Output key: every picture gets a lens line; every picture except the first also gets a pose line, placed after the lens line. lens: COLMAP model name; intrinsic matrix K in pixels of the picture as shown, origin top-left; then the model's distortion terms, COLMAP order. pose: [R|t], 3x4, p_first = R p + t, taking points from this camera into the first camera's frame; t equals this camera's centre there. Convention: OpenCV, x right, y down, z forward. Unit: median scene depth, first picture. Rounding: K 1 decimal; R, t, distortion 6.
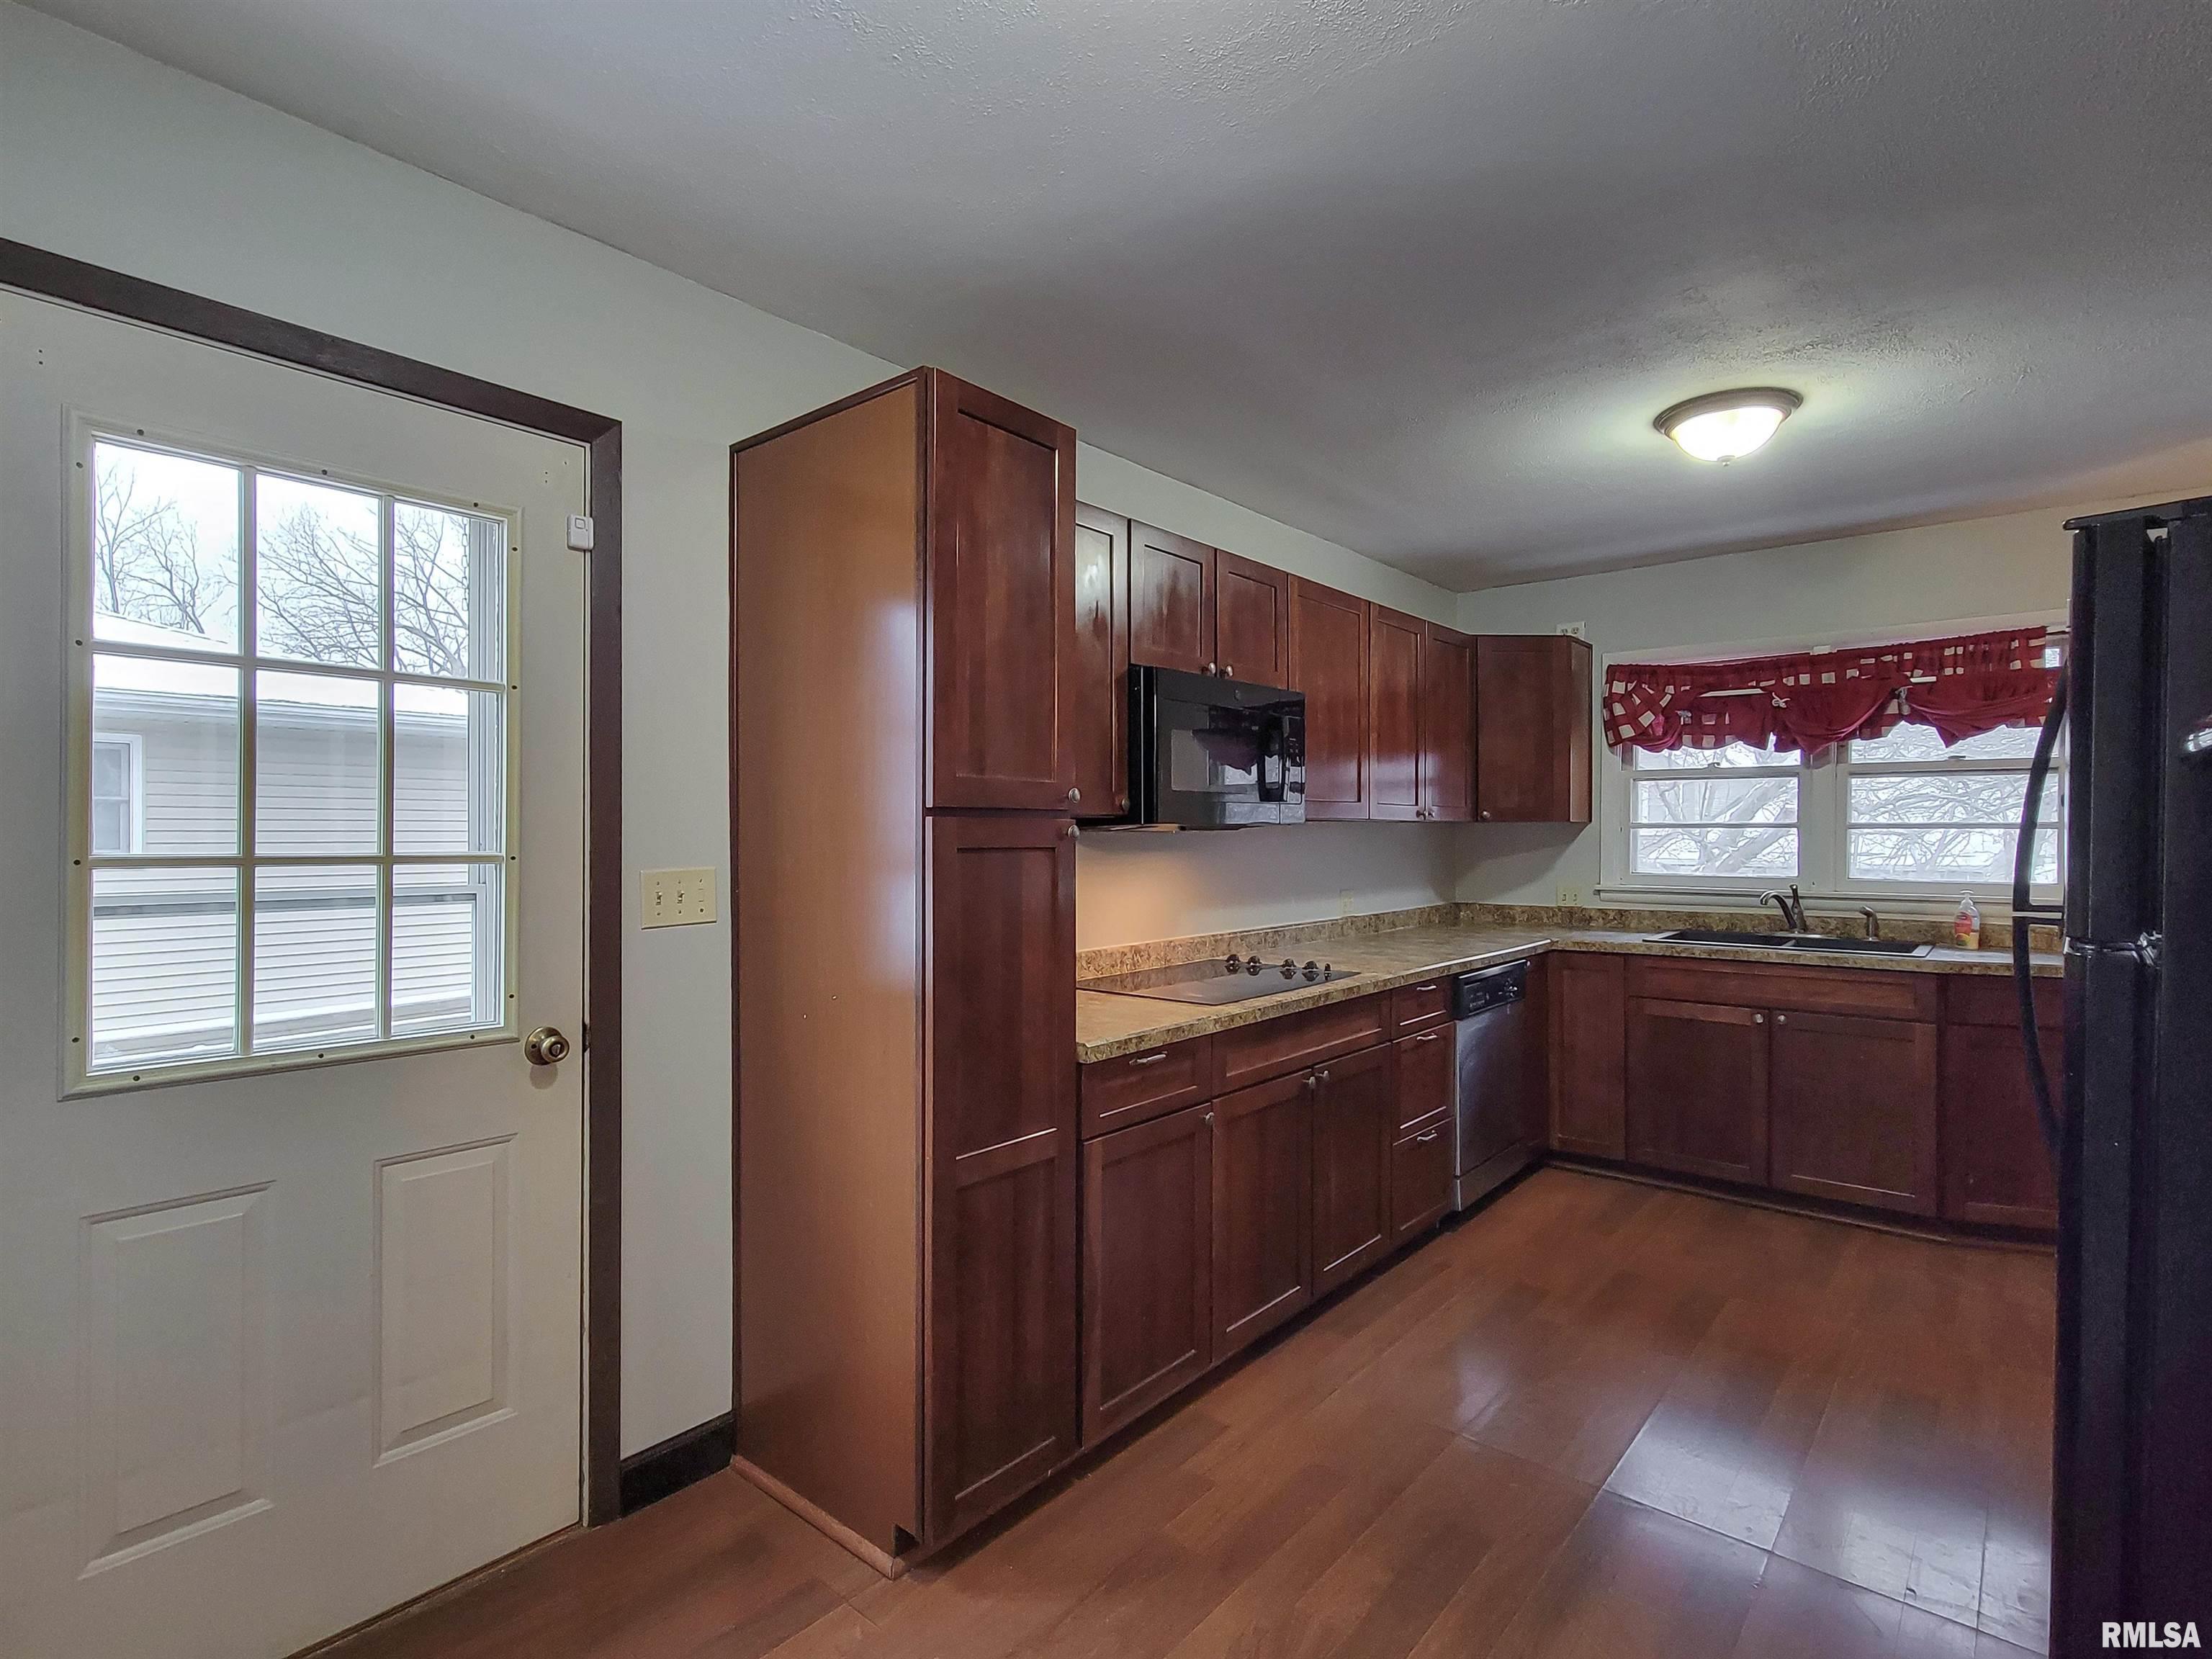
lens RADIAL K [[1108.6, 0, 1095.4], [0, 1108.6, 837.5], [0, 0, 1]] dist [0.002343, -0.000254]
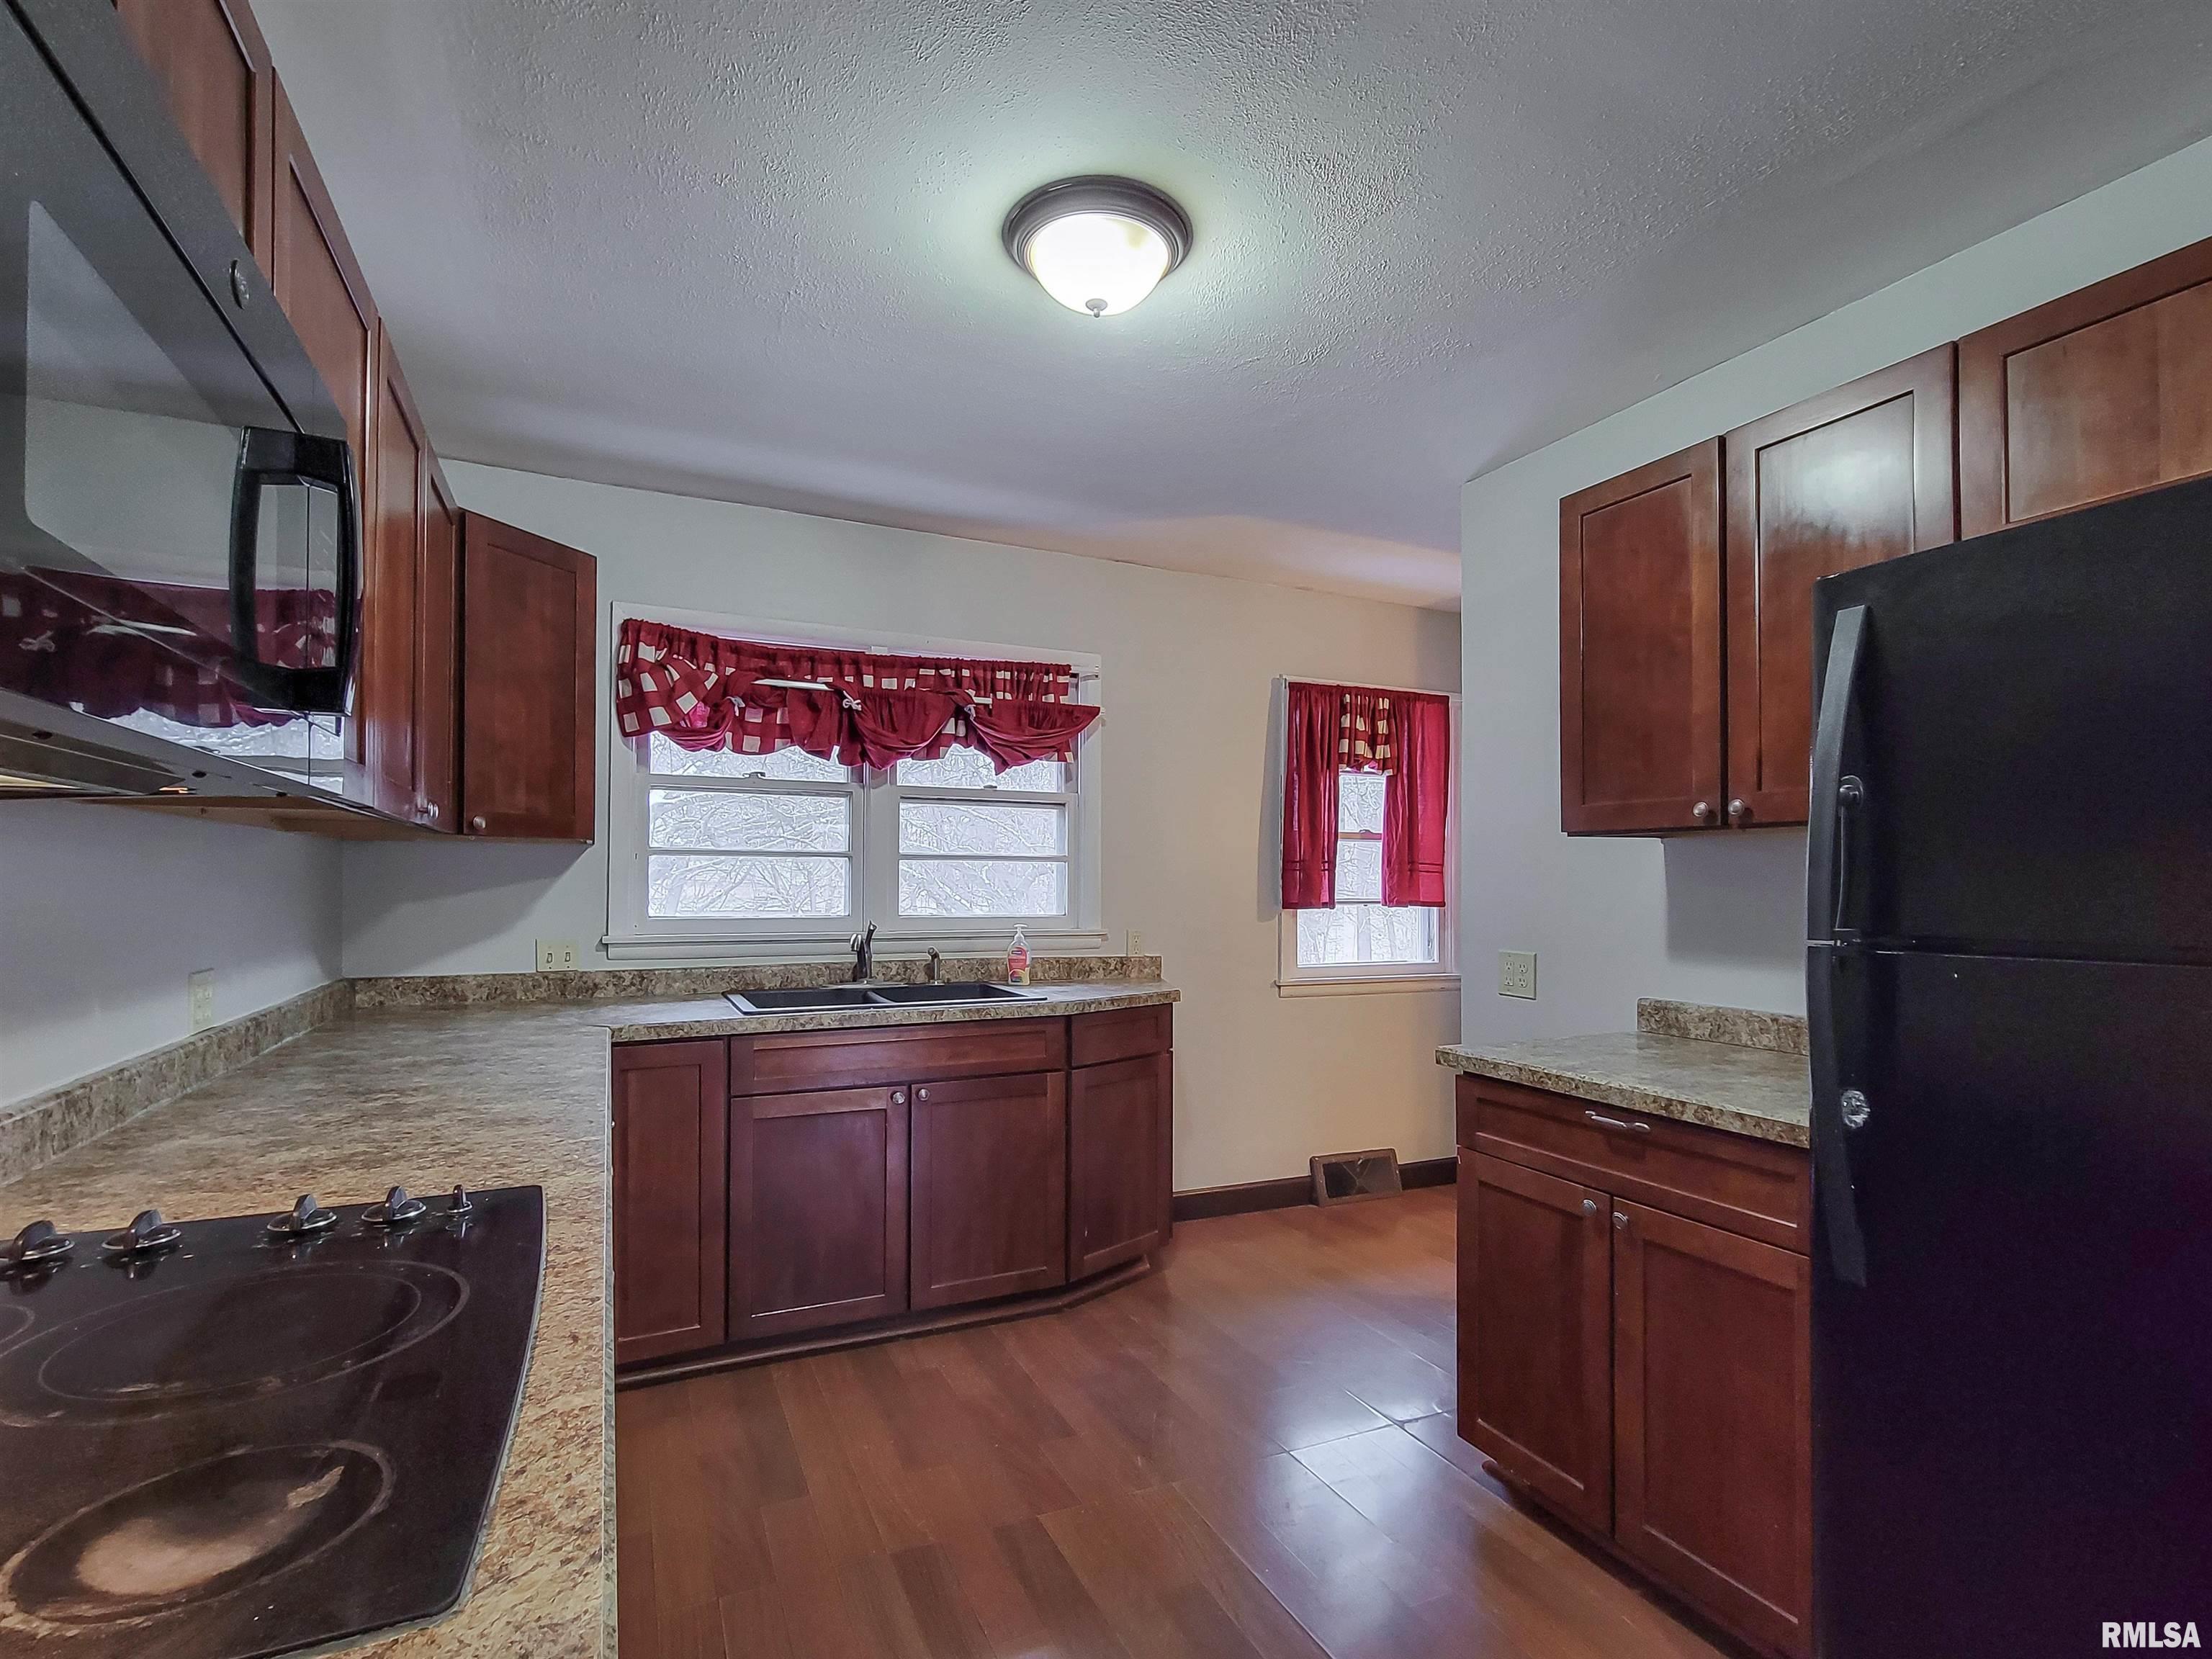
lens RADIAL K [[1047.2, 0, 1120.2], [0, 1047.2, 871.8], [0, 0, 1]] dist [0.001476, -0.000196]
pose [[0.404049, 0.011596, 0.914664, -0.011866], [0.000302, 0.999918, -0.012810, 0.013365], [-0.914737, 0.005452, 0.404013, 0.528888]]
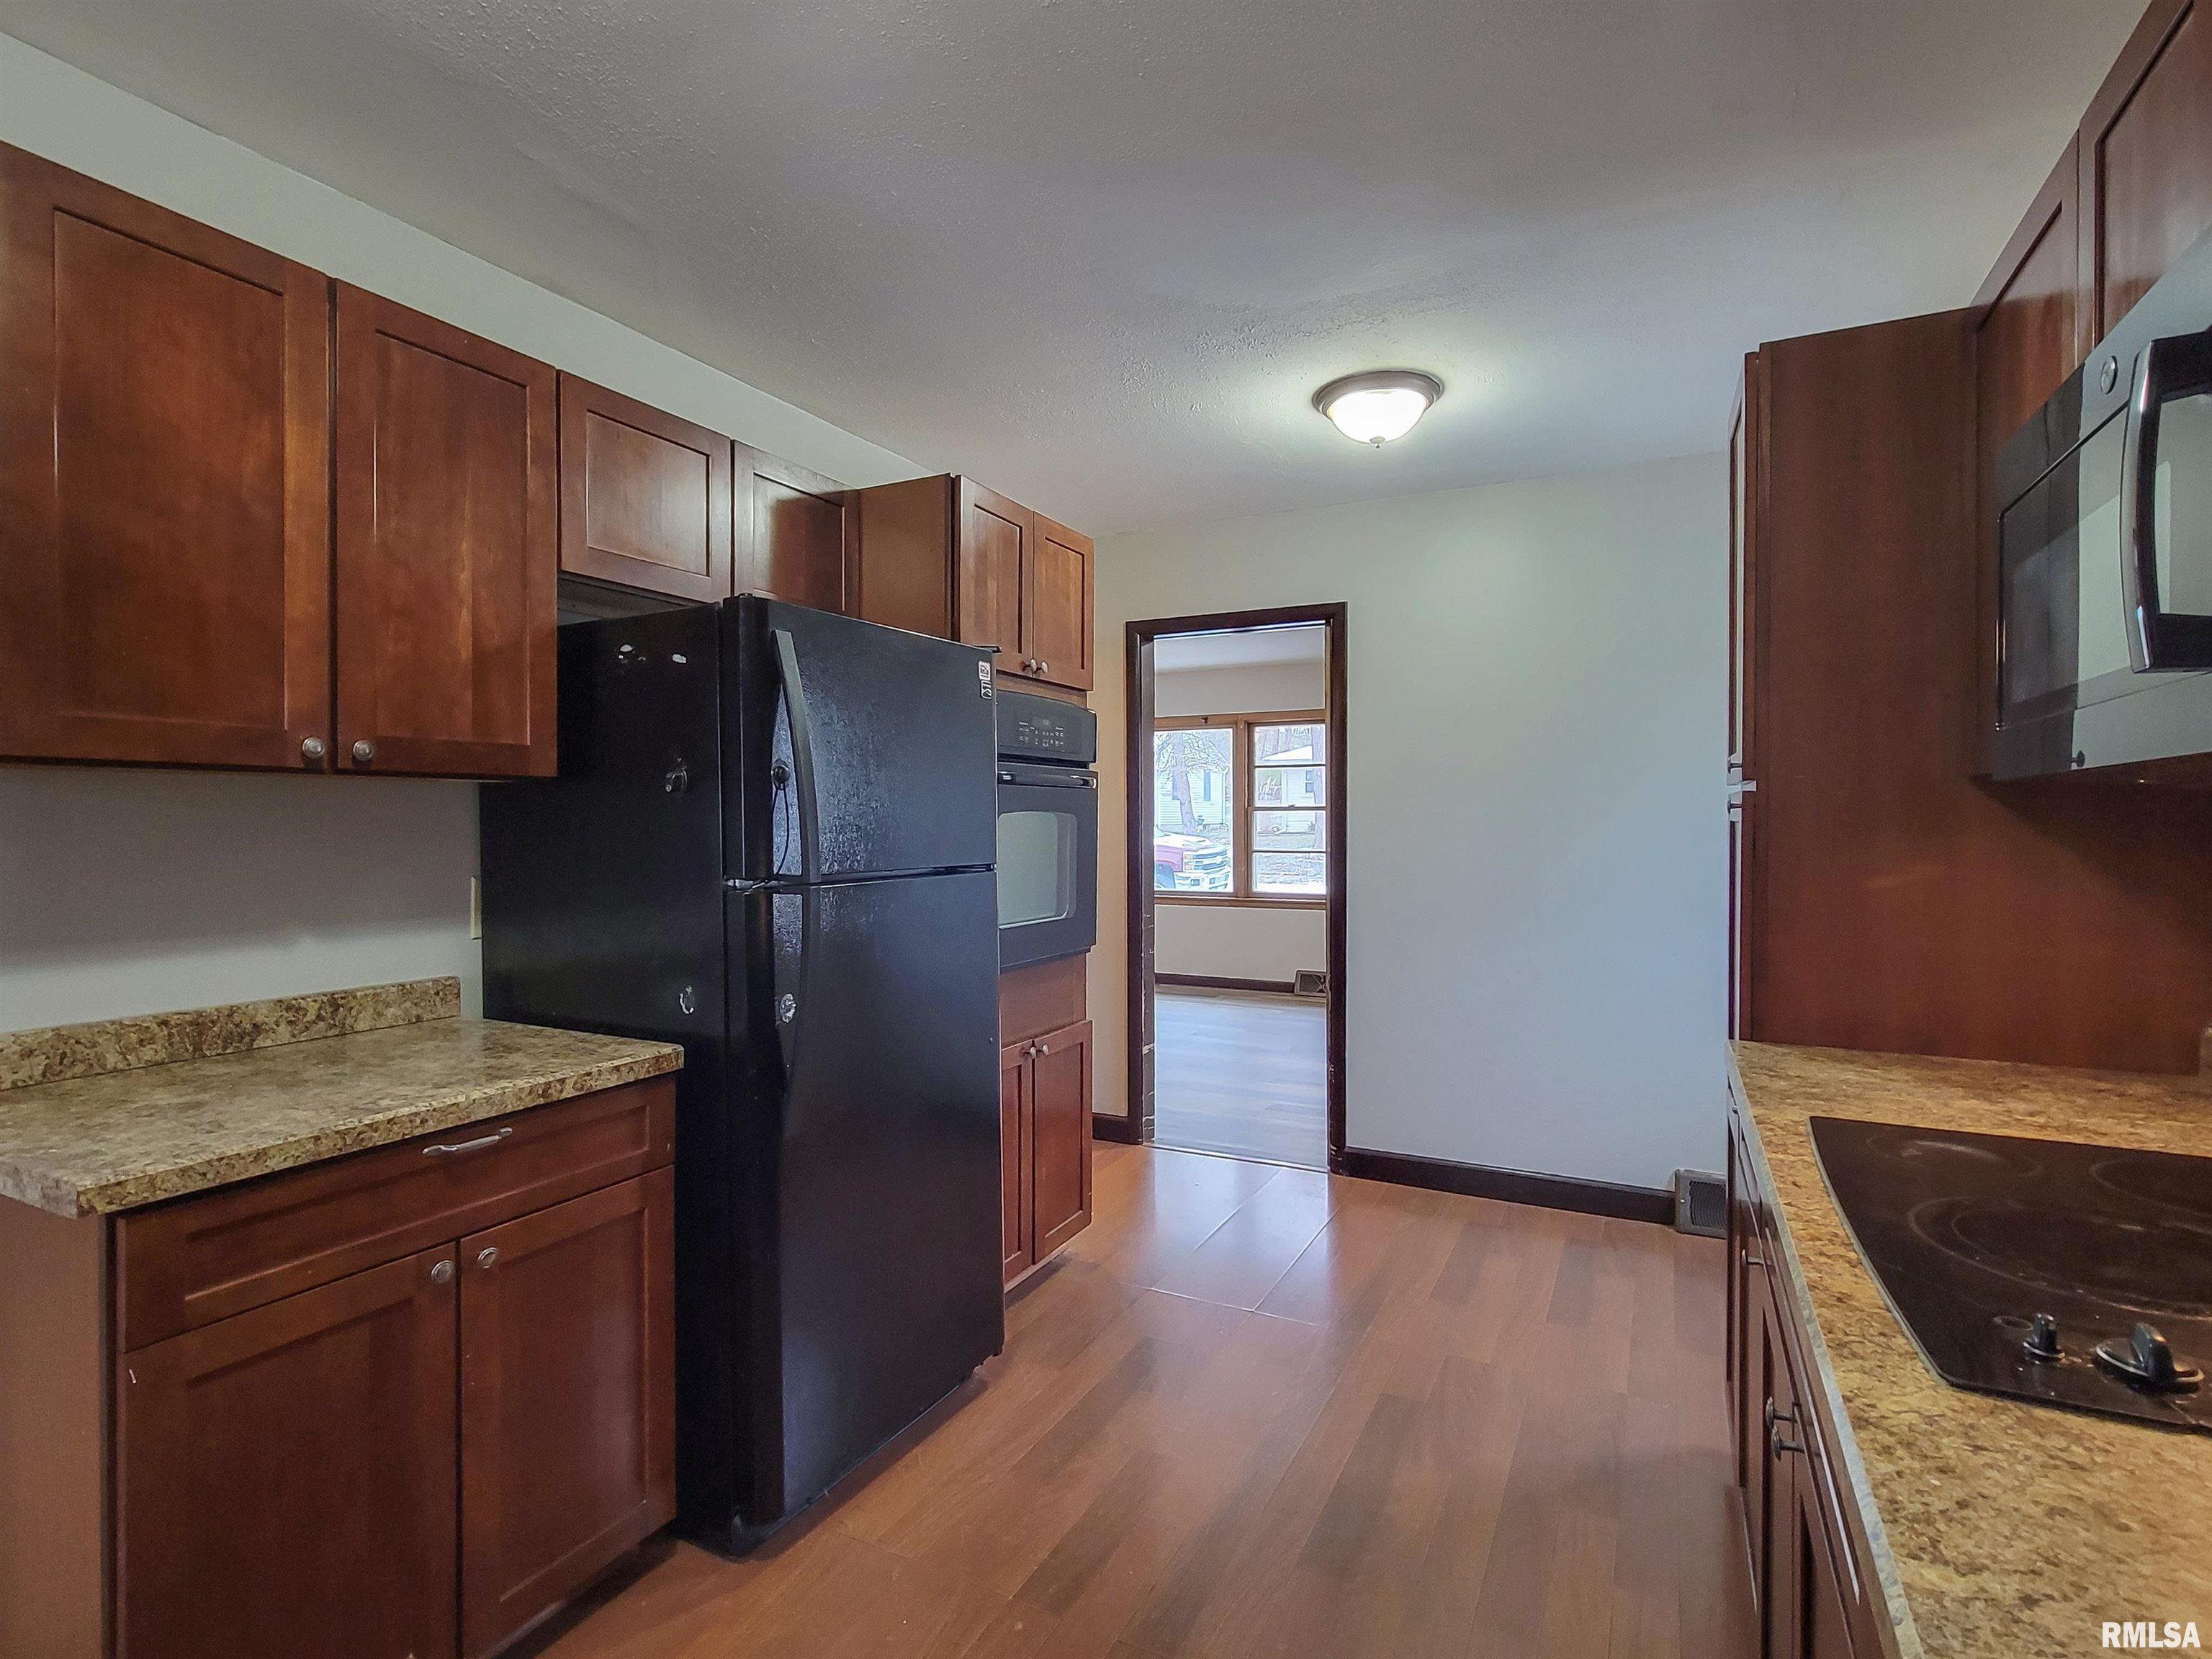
lens RADIAL K [[1108.6, 0, 1095.4], [0, 1108.6, 837.5], [0, 0, 1]] dist [0.002343, -0.000254]
pose [[-0.973972, 0.003620, -0.226639, 0.372369], [-0.000803, 0.999811, 0.019421, 0.002673], [0.226667, 0.019097, -0.973785, 0.942996]]
